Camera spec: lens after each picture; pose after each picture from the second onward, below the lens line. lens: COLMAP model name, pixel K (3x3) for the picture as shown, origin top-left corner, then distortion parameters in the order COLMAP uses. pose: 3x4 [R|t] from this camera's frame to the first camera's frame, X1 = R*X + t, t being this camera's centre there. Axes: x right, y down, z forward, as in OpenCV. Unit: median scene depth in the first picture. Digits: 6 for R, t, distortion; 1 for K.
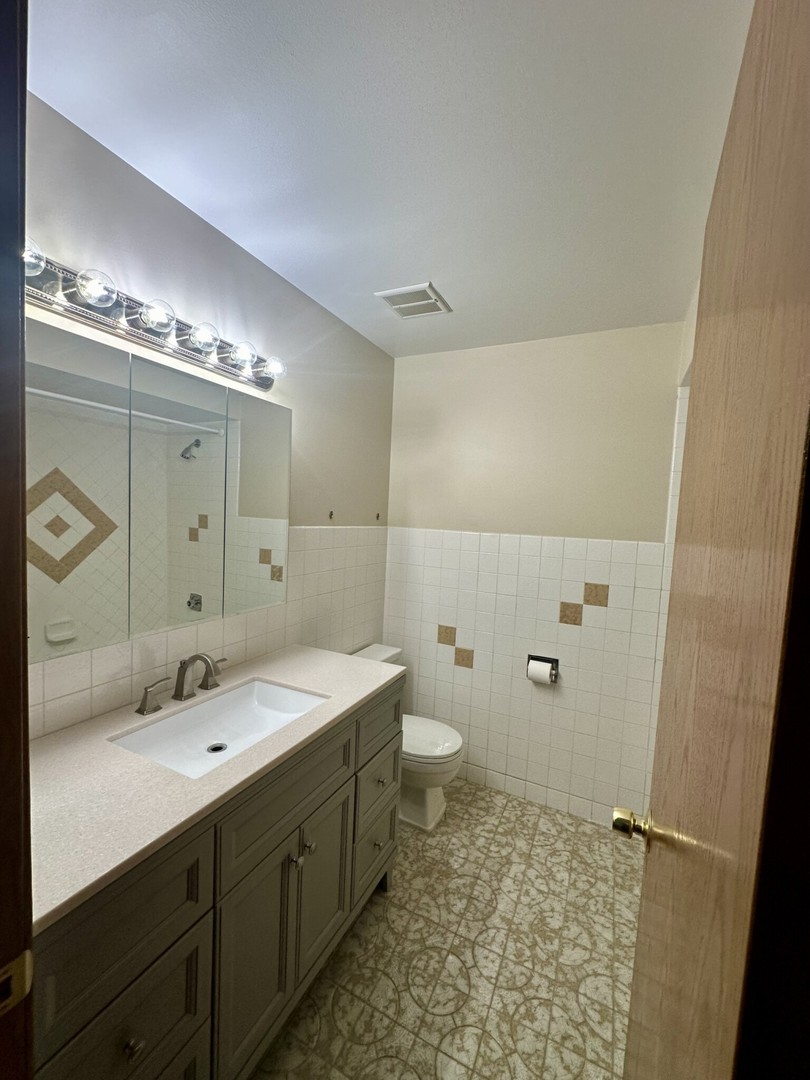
lens RADIAL K [[434.6, 0, 404.0], [0, 434.6, 540.5], [0, 0, 1]] dist [-0.001112, -0.000067]
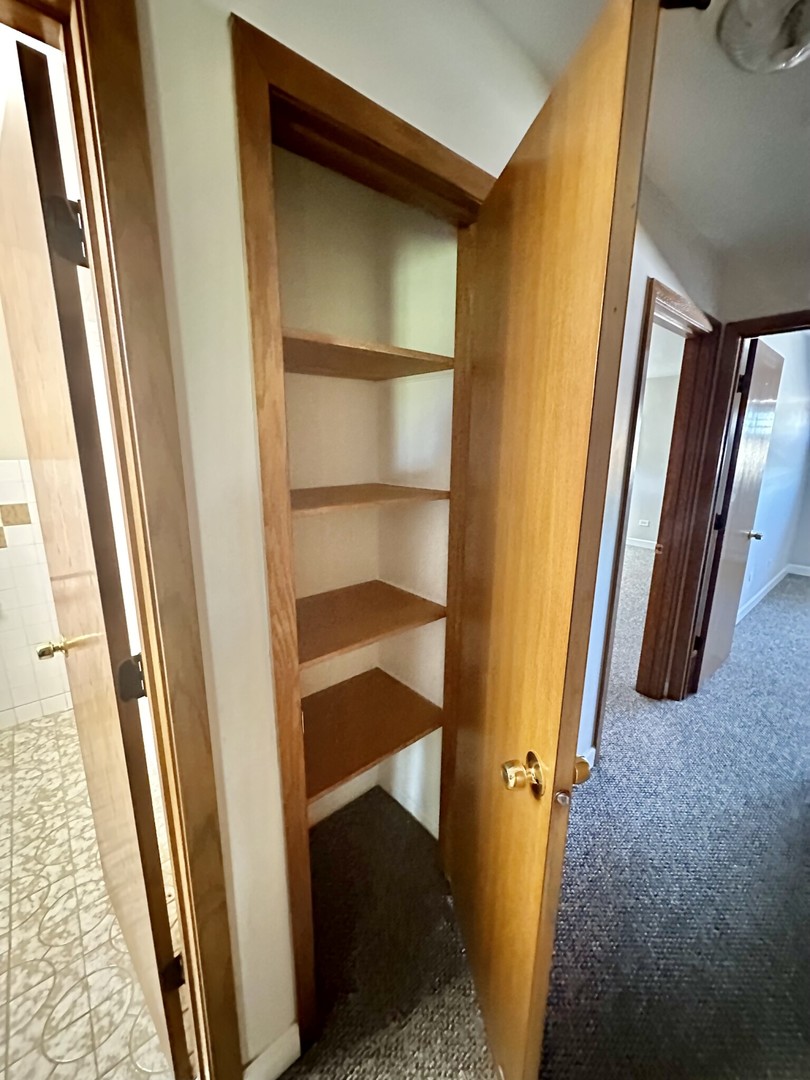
lens RADIAL K [[434.6, 0, 402.7], [0, 434.6, 541.6], [0, 0, 1]] dist [-0.001112, -0.000067]
pose [[0.394212, -0.251326, 0.883986, -0.148252], [0.070567, 0.967318, 0.243548, 0.007589], [-0.916306, -0.033629, 0.399064, -0.302873]]
